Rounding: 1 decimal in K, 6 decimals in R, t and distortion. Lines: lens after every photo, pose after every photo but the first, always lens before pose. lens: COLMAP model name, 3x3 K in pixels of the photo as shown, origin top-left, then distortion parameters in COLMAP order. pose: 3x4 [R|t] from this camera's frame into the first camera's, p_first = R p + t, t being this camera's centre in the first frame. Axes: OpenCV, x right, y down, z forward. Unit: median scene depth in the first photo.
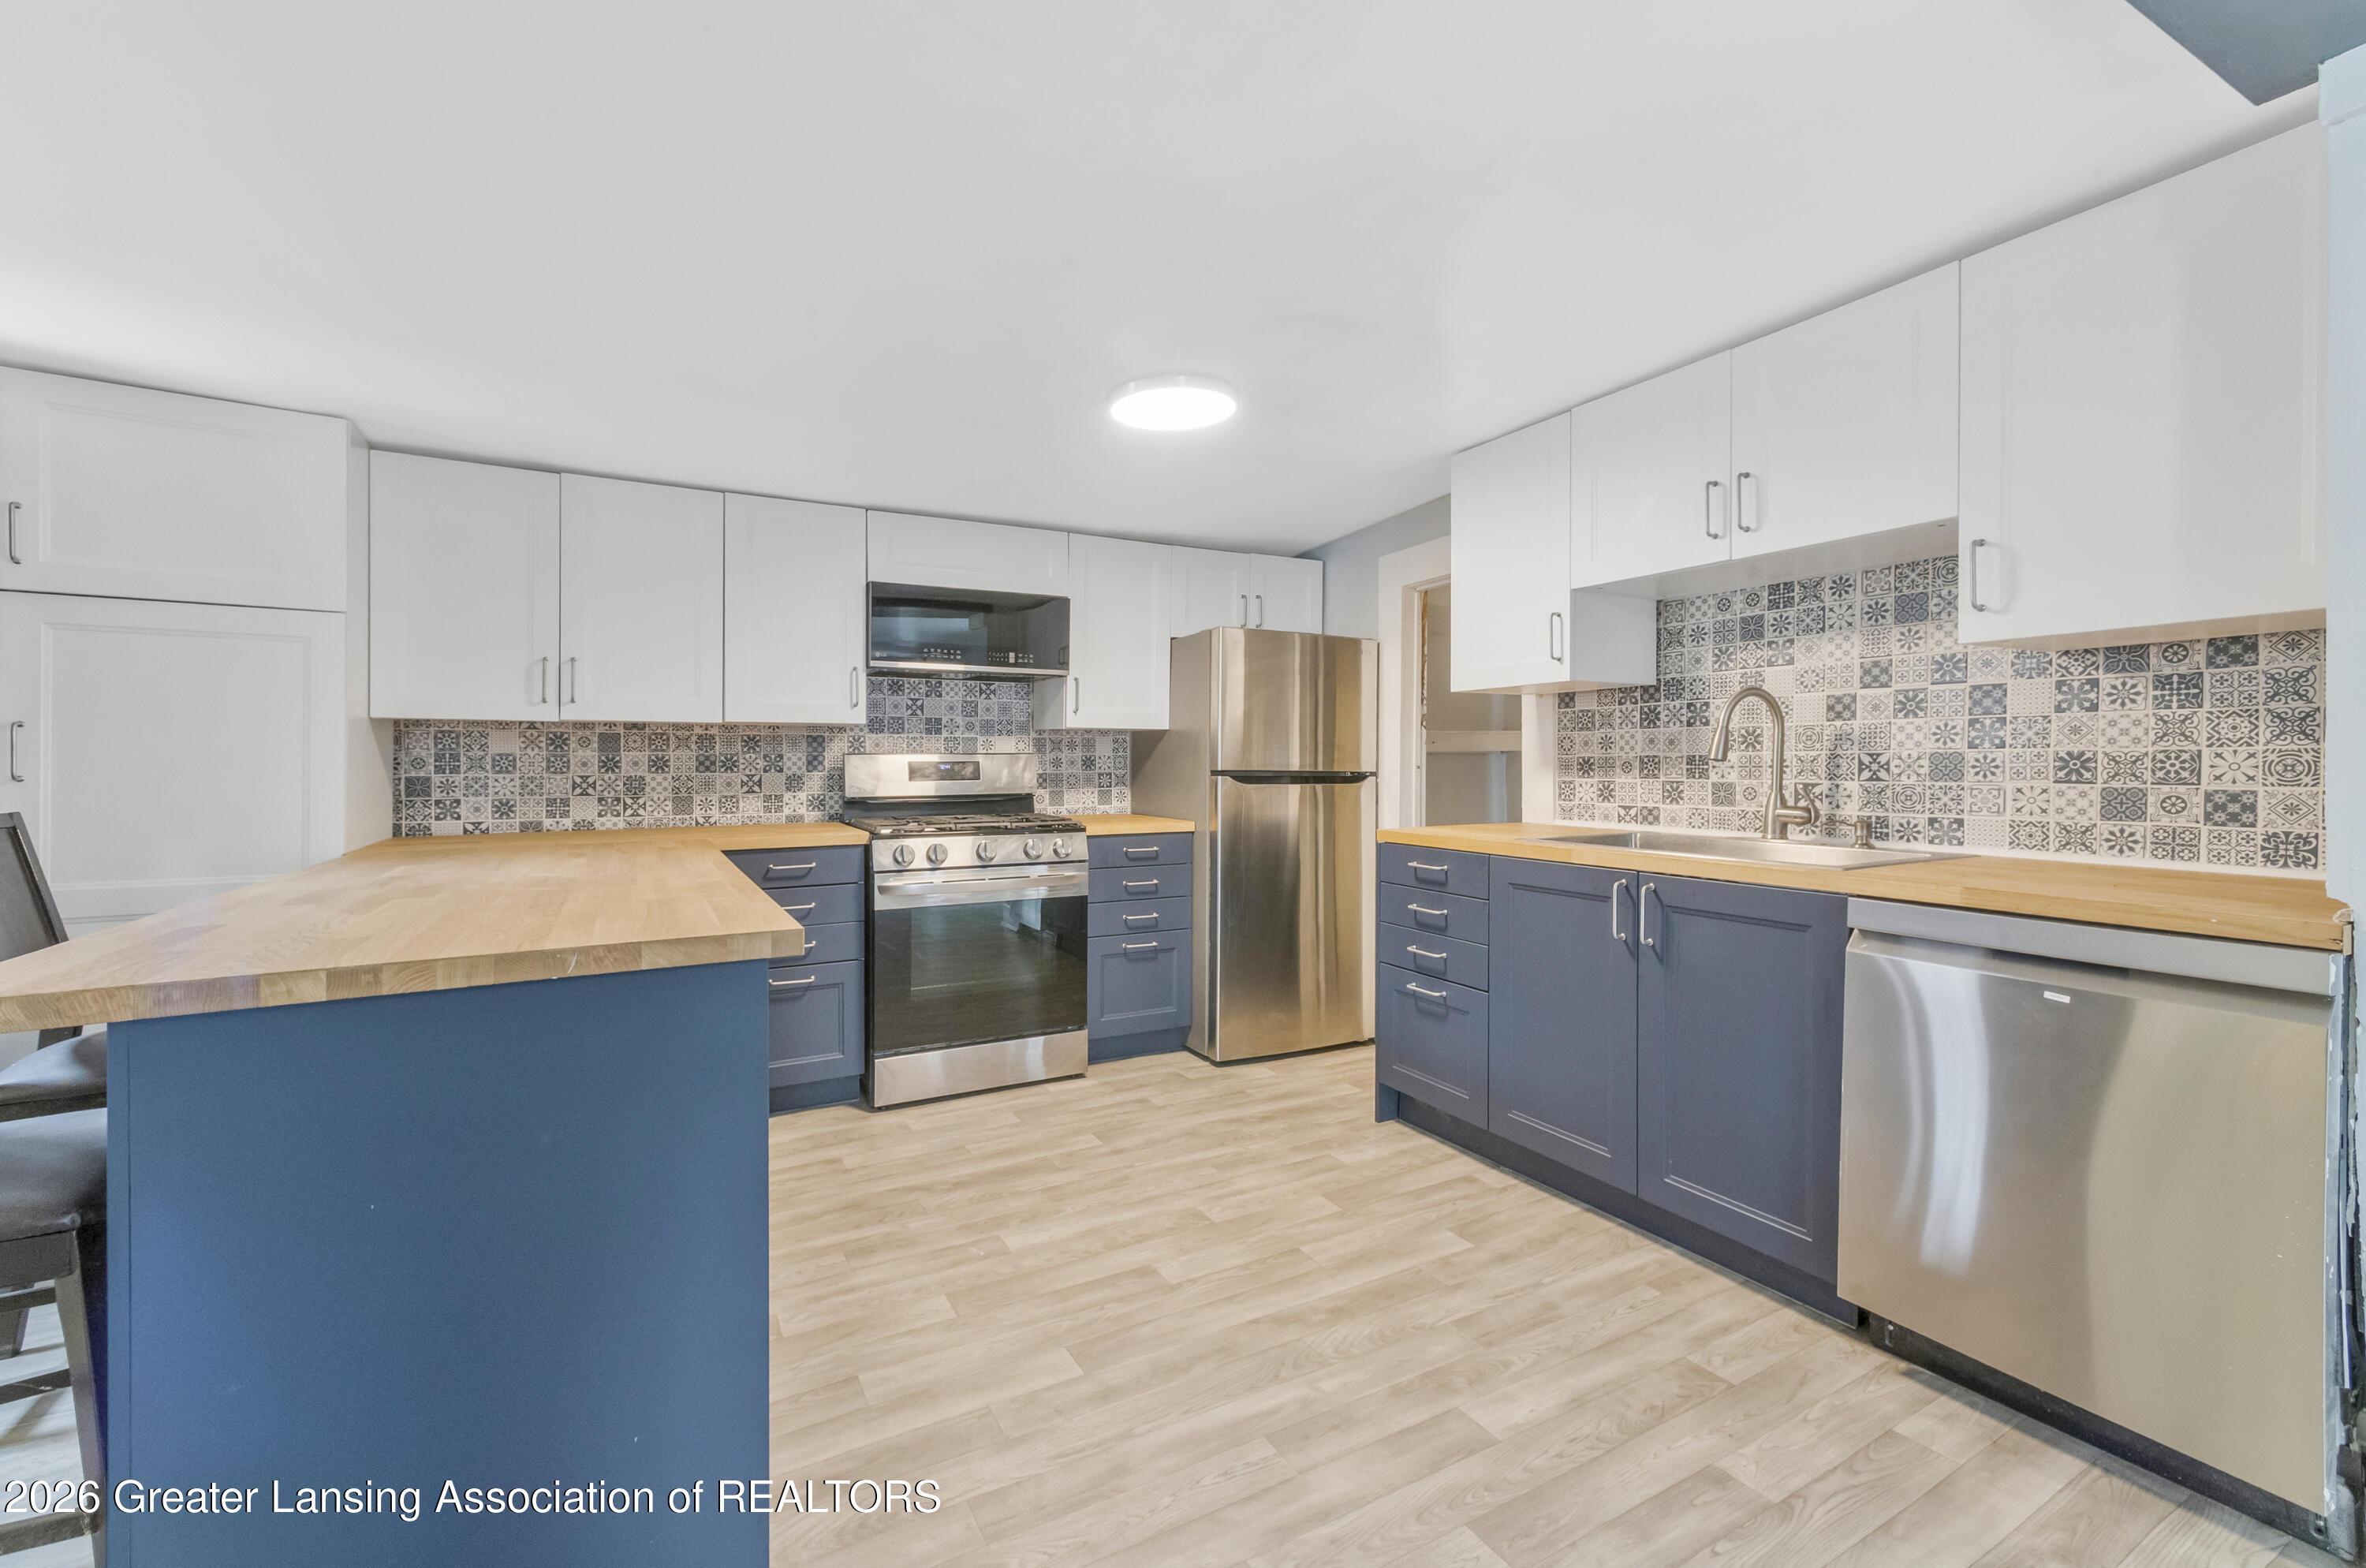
lens RADIAL K [[971.7, 0, 1167.5], [0, 971.7, 753.5], [0, 0, 1]] dist [0.001738, 0.000092]
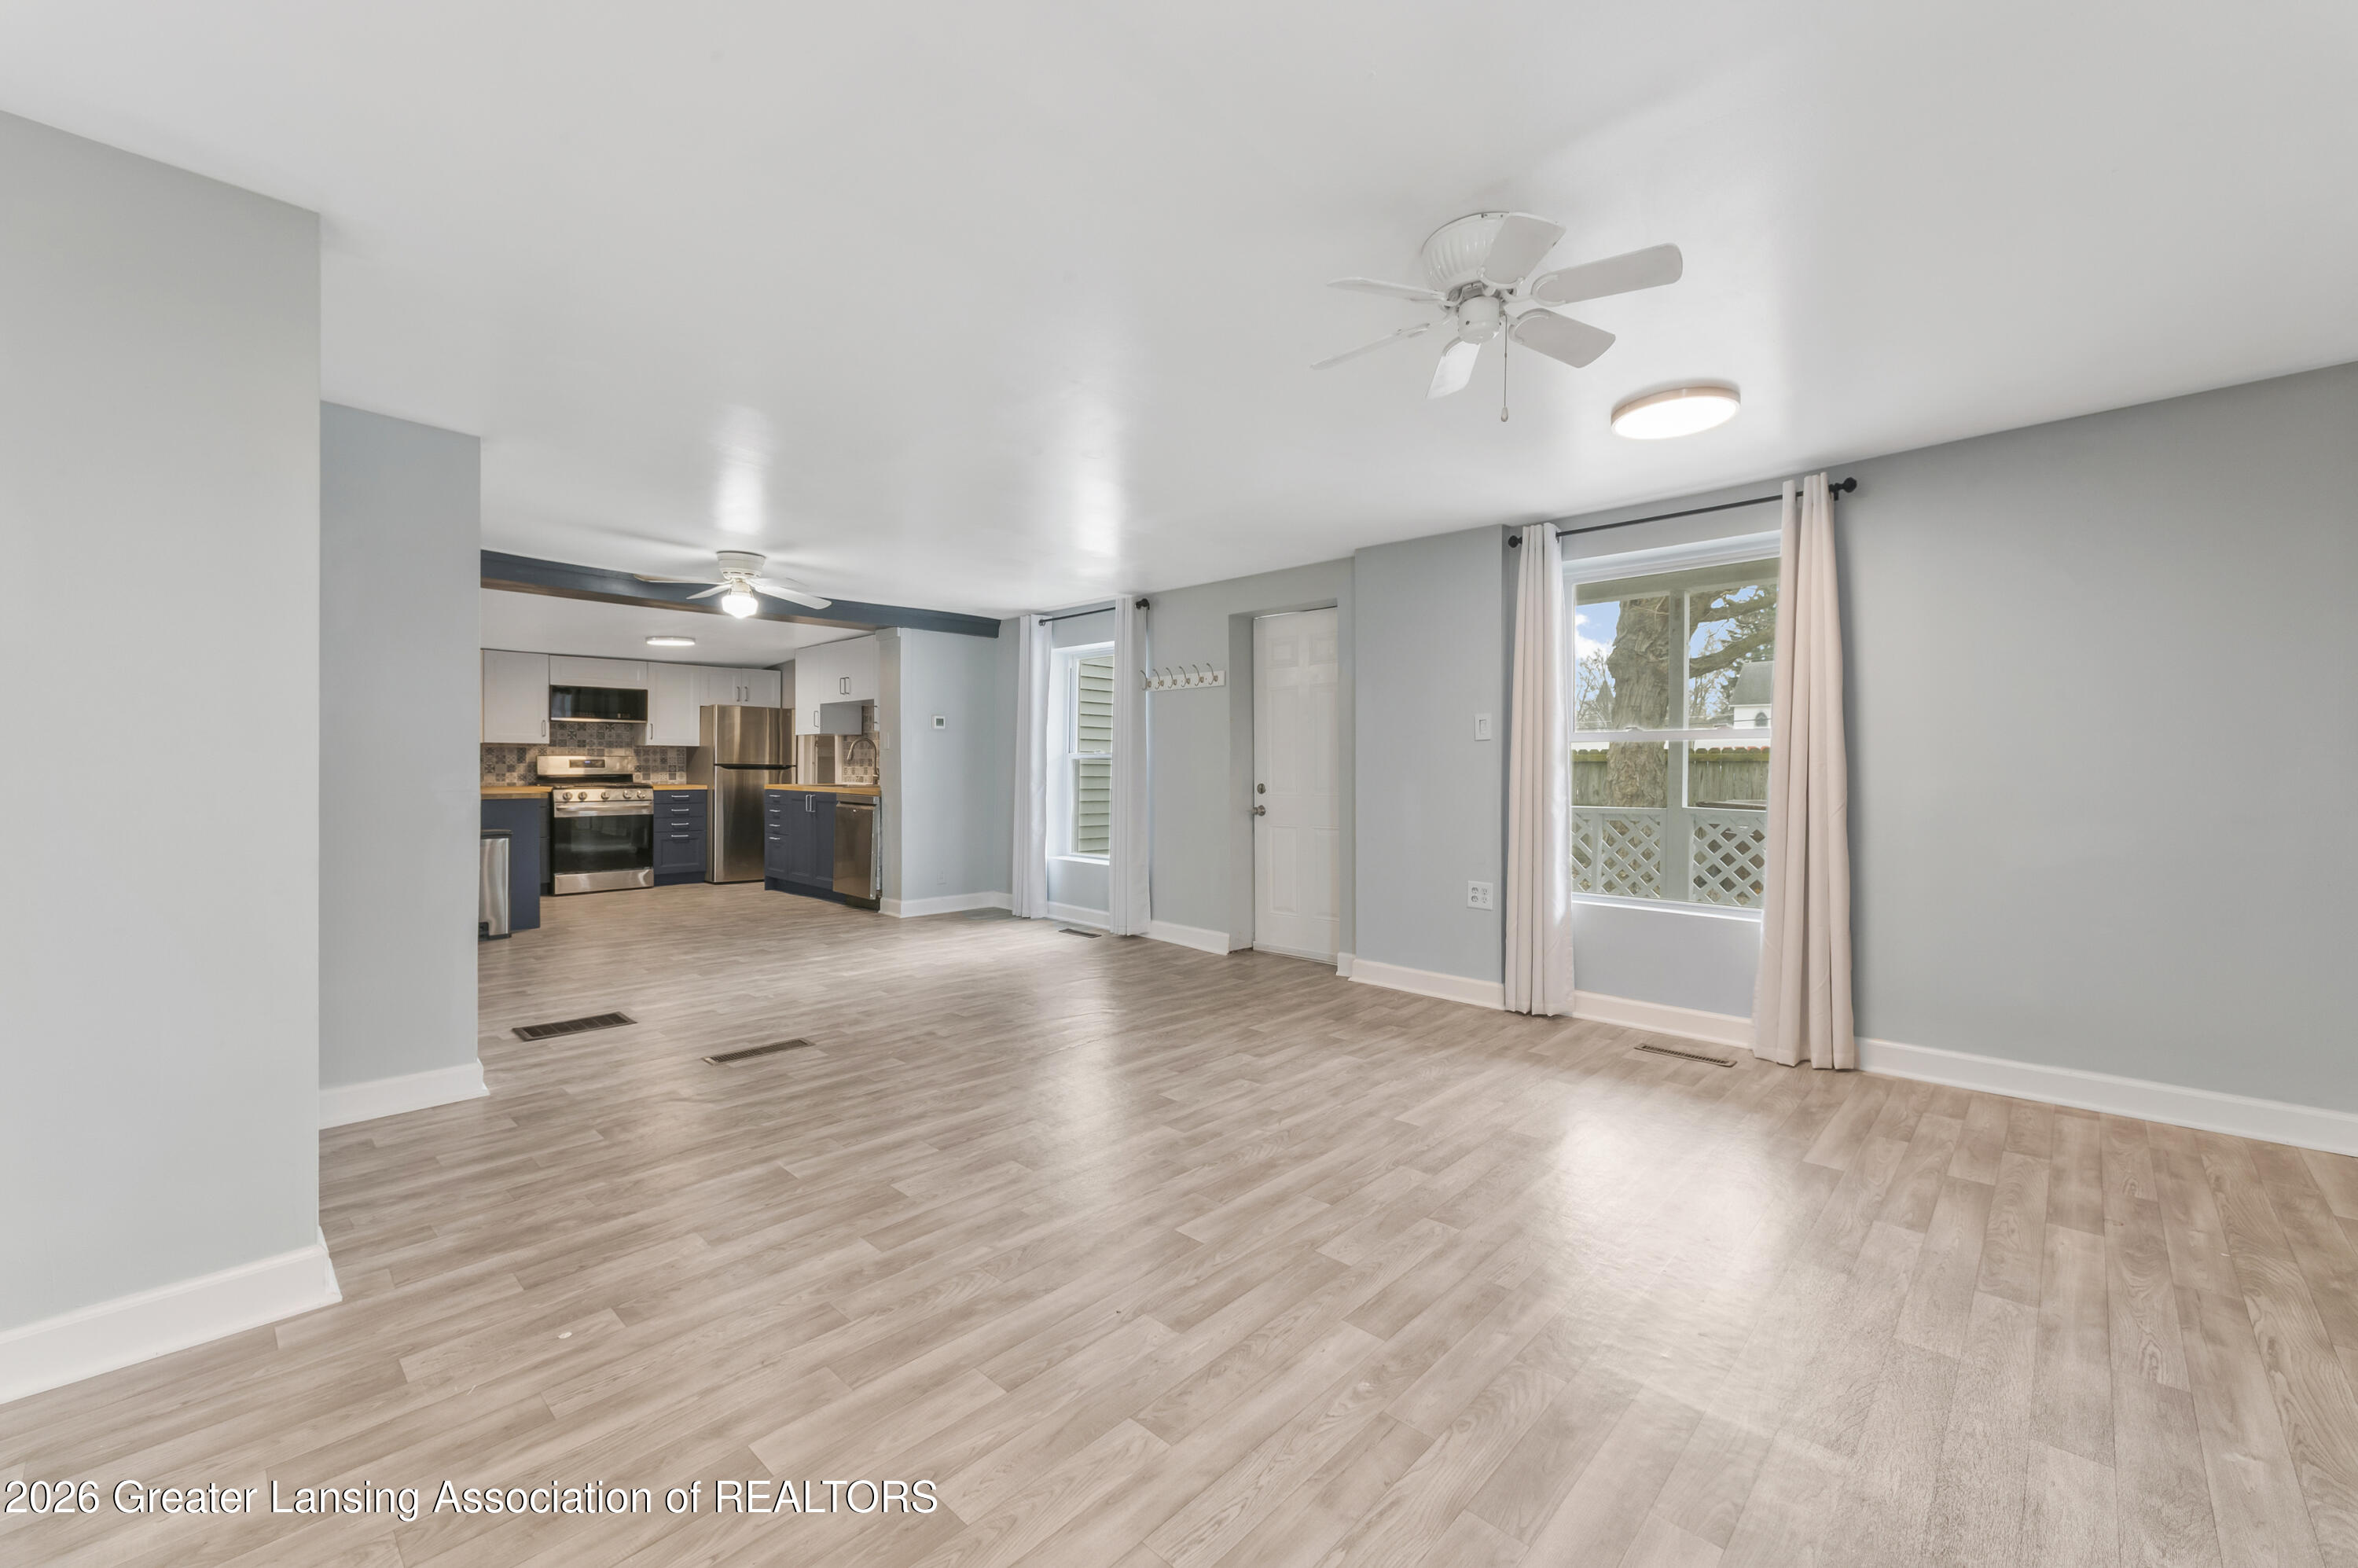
lens RADIAL K [[946.8, 0, 1169.5], [0, 946.8, 761.4], [0, 0, 1]] dist [0.016860, 0.000019]
pose [[0.951658, 0.004652, 0.307124, 0.428447], [-0.006464, 0.999967, 0.004884, -0.007882], [-0.307091, -0.006633, 0.951657, -1.726949]]
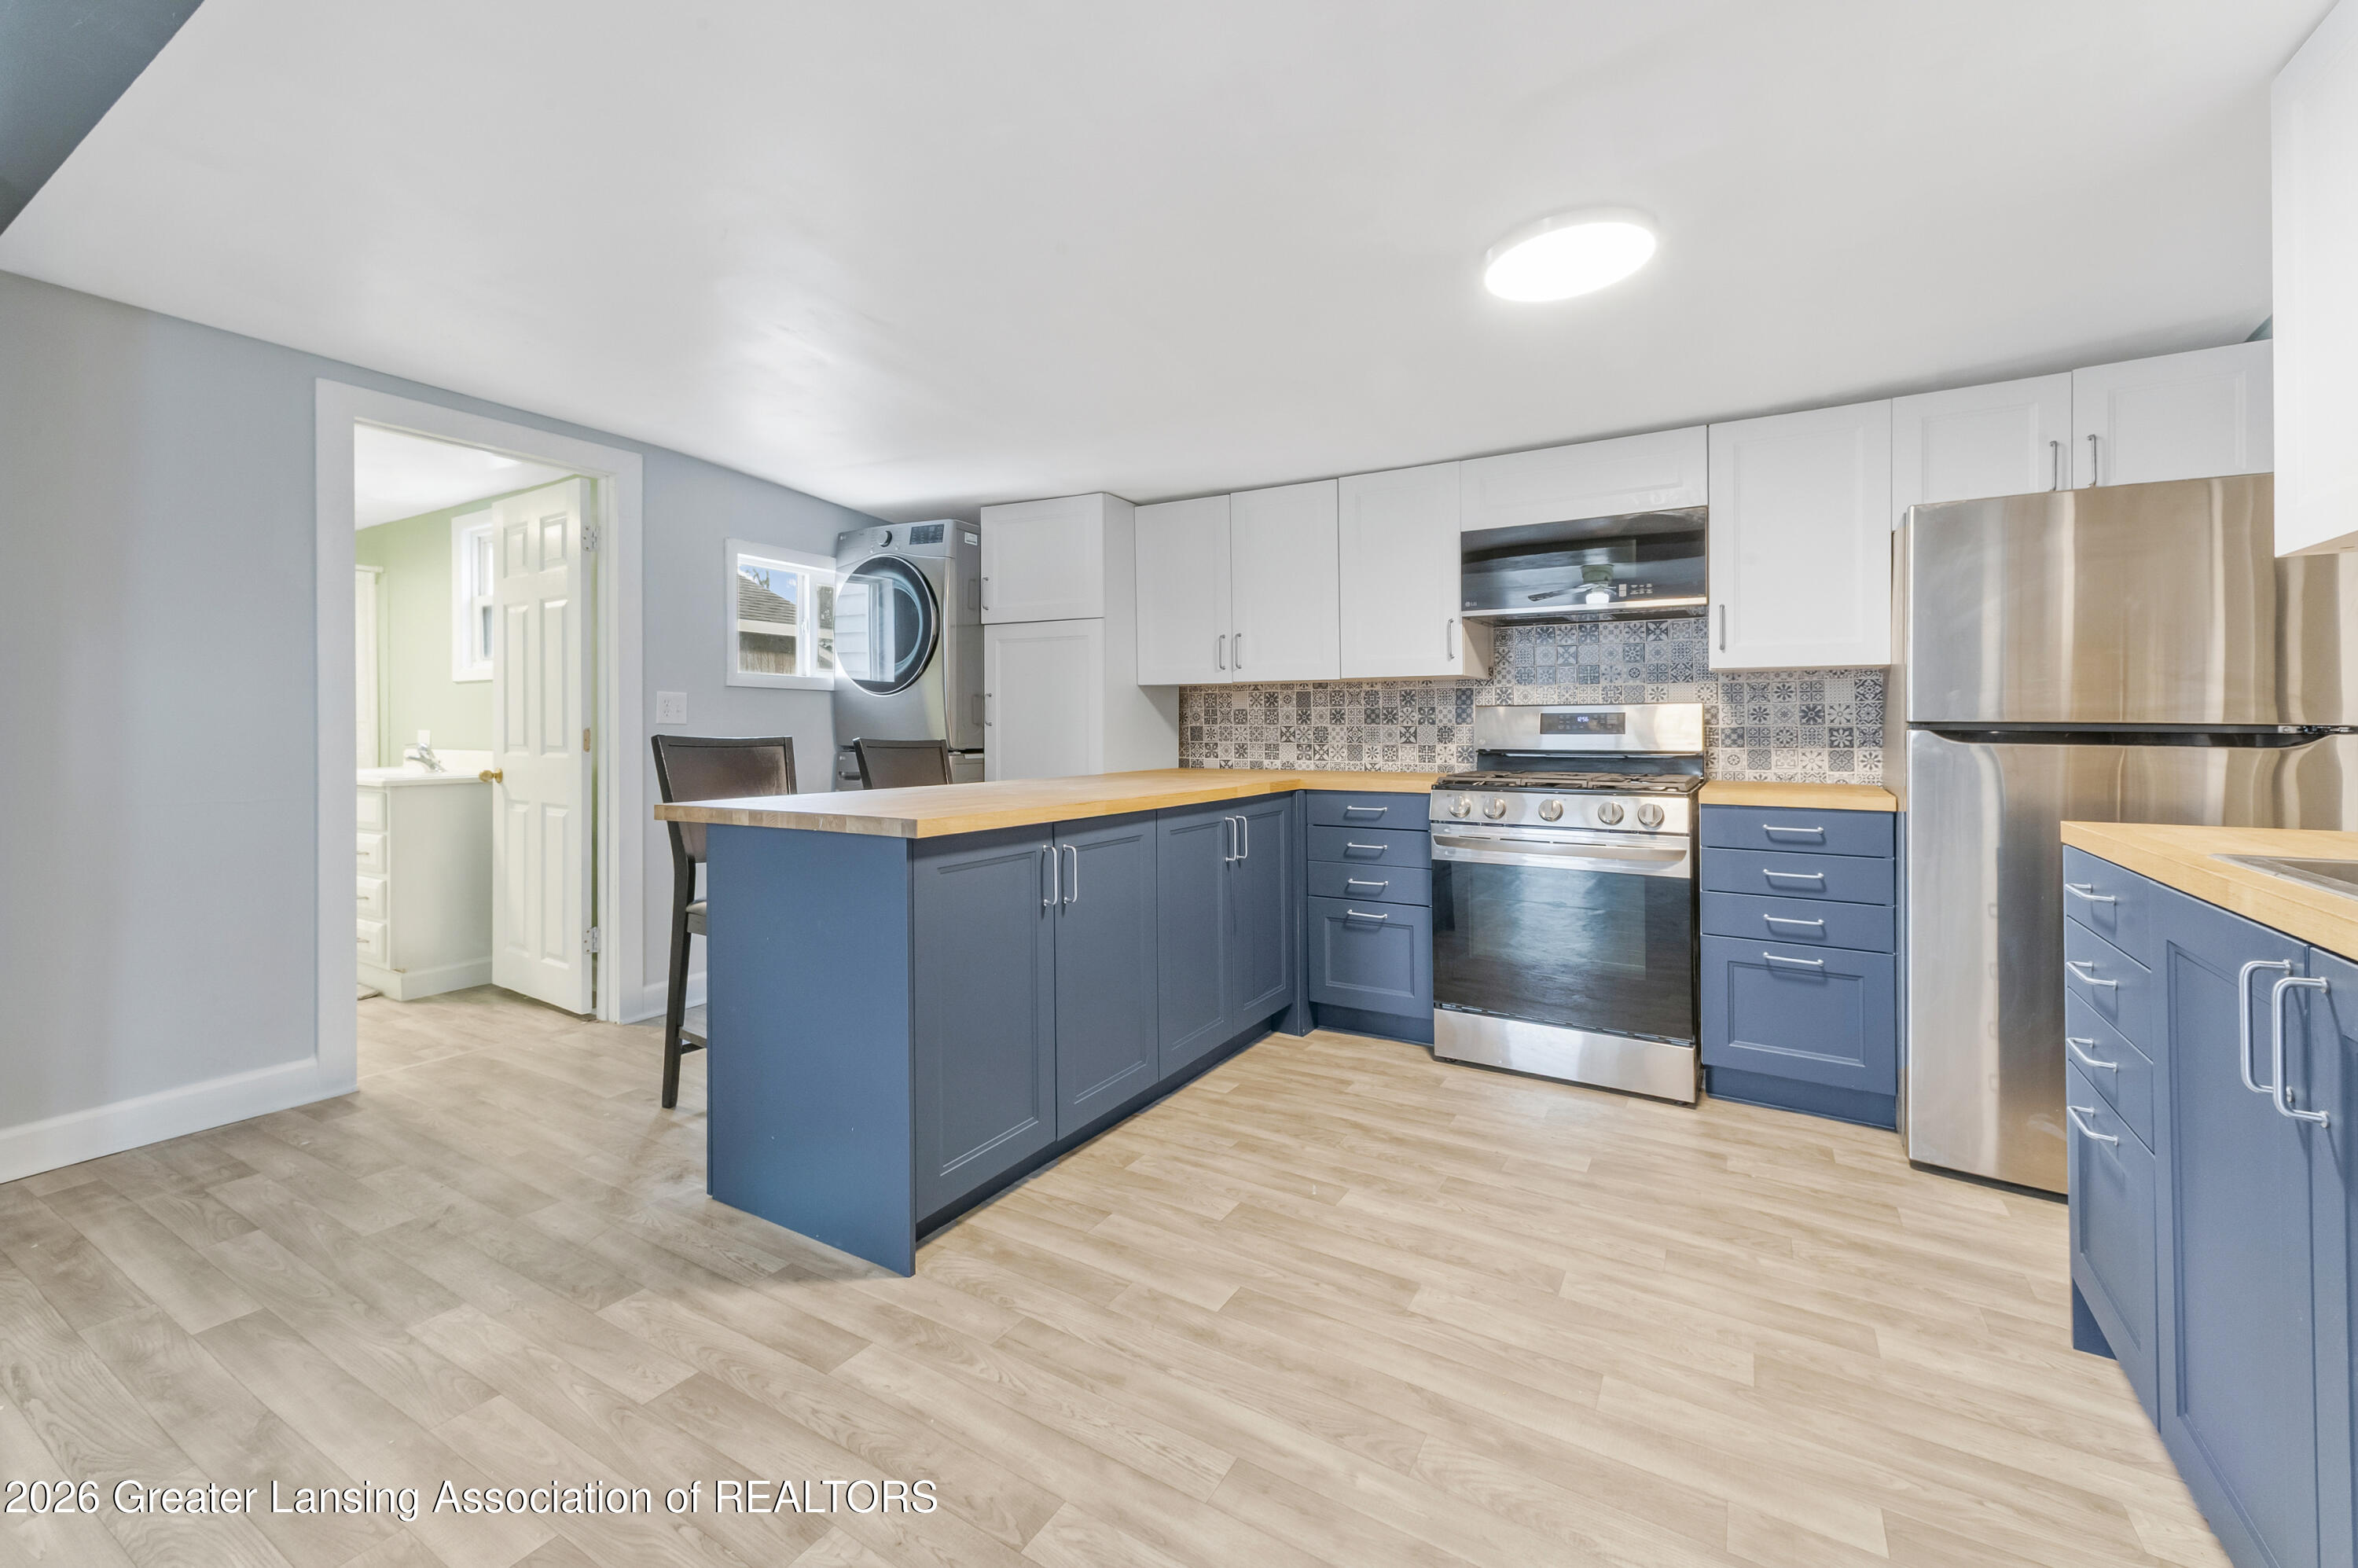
lens RADIAL K [[972.0, 0, 1175.0], [0, 972.0, 722.3], [0, 0, 1]] dist [0.013903, -0.000092]
pose [[0.500774, -0.000842, -0.865578, 0.404171], [0.007337, 0.999968, 0.003272, 0.012270], [0.865547, -0.007989, 0.500764, 0.241623]]
